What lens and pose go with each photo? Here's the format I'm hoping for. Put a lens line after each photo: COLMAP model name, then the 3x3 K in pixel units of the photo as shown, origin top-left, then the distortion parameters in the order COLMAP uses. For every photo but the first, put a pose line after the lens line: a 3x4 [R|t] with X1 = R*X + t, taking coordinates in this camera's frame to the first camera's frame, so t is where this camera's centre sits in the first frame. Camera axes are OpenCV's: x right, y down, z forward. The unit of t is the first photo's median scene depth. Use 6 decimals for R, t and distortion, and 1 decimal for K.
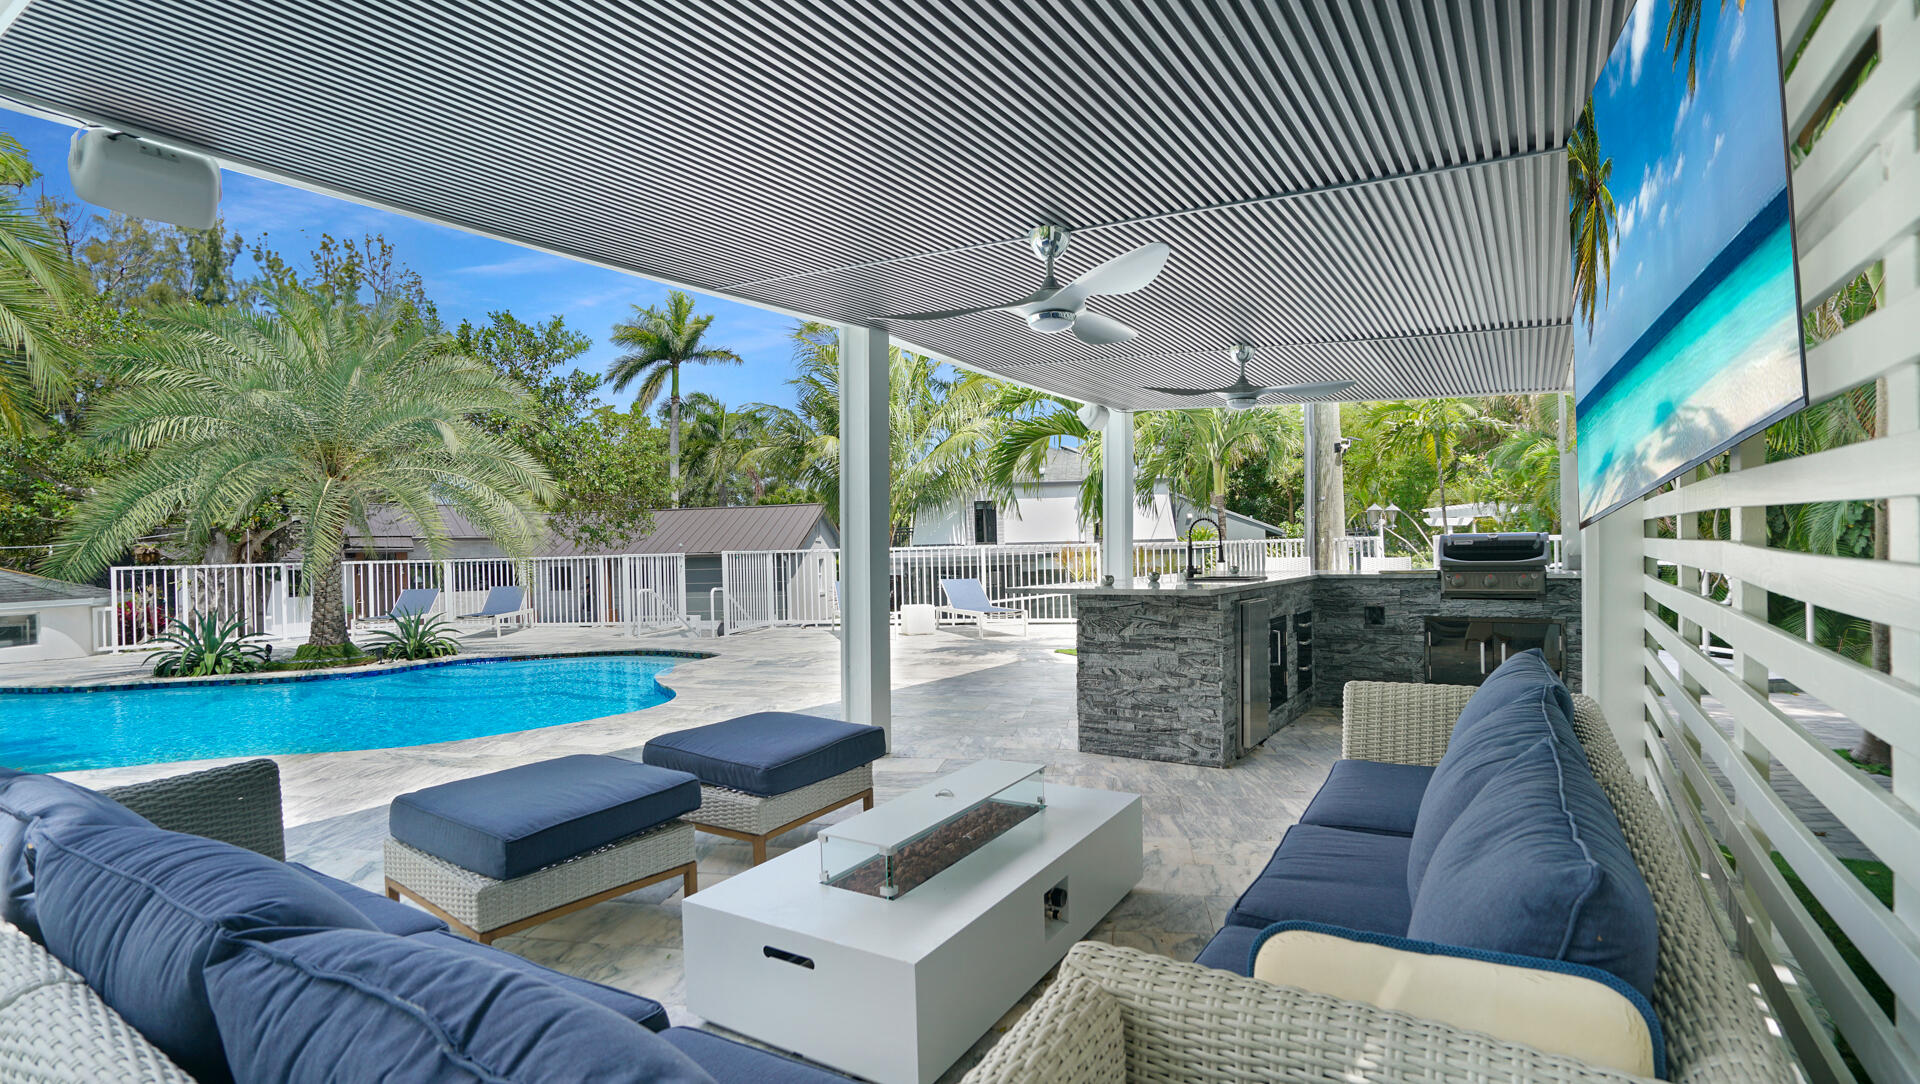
lens RADIAL K [[907.4, 0, 950.2], [0, 907.4, 546.4], [0, 0, 1]] dist [-0.047017, 0.000265]
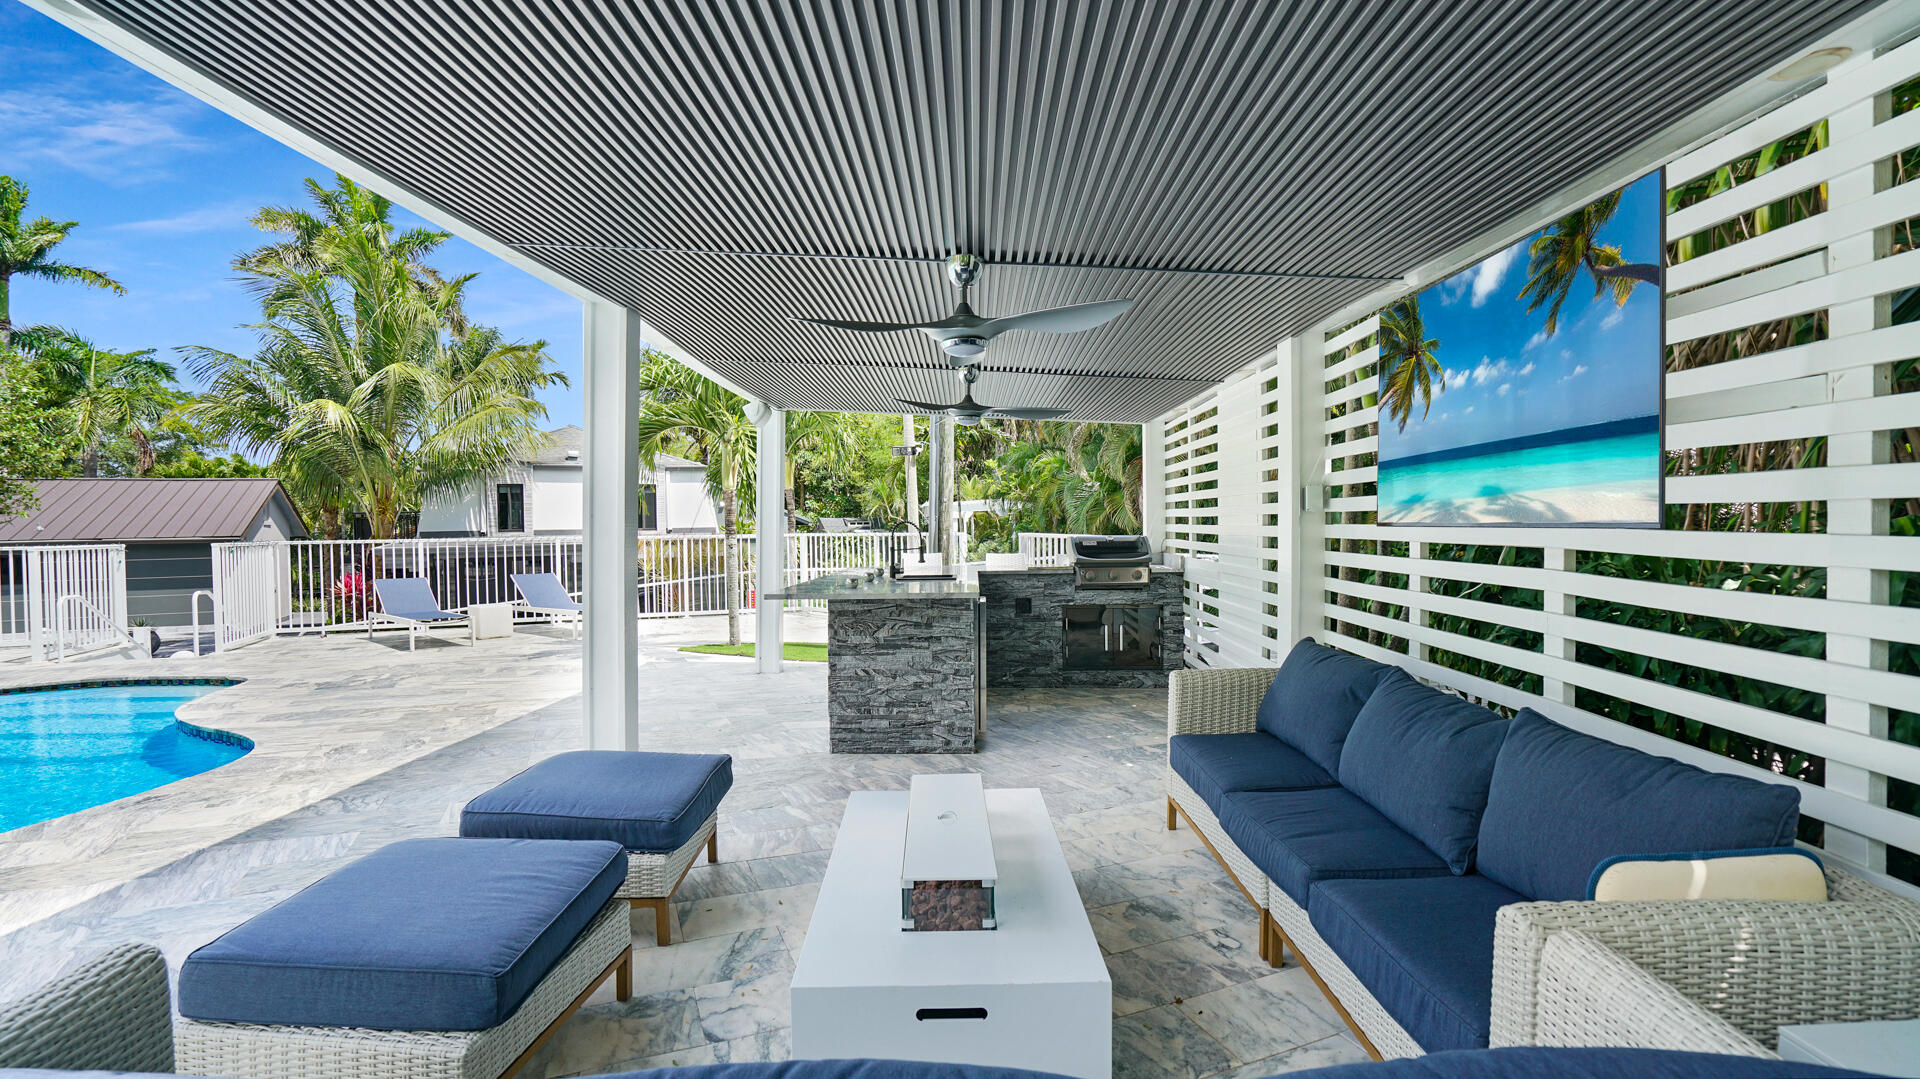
lens RADIAL K [[893.1, 0, 960.0], [0, 893.1, 539.5], [0, 0, 1]] dist [-0.034449, 0.000639]
pose [[0.847173, 0.001720, 0.531314, -0.267877], [-0.006572, 0.999952, 0.007242, -0.021169], [-0.531276, -0.009627, 0.847144, 0.080828]]
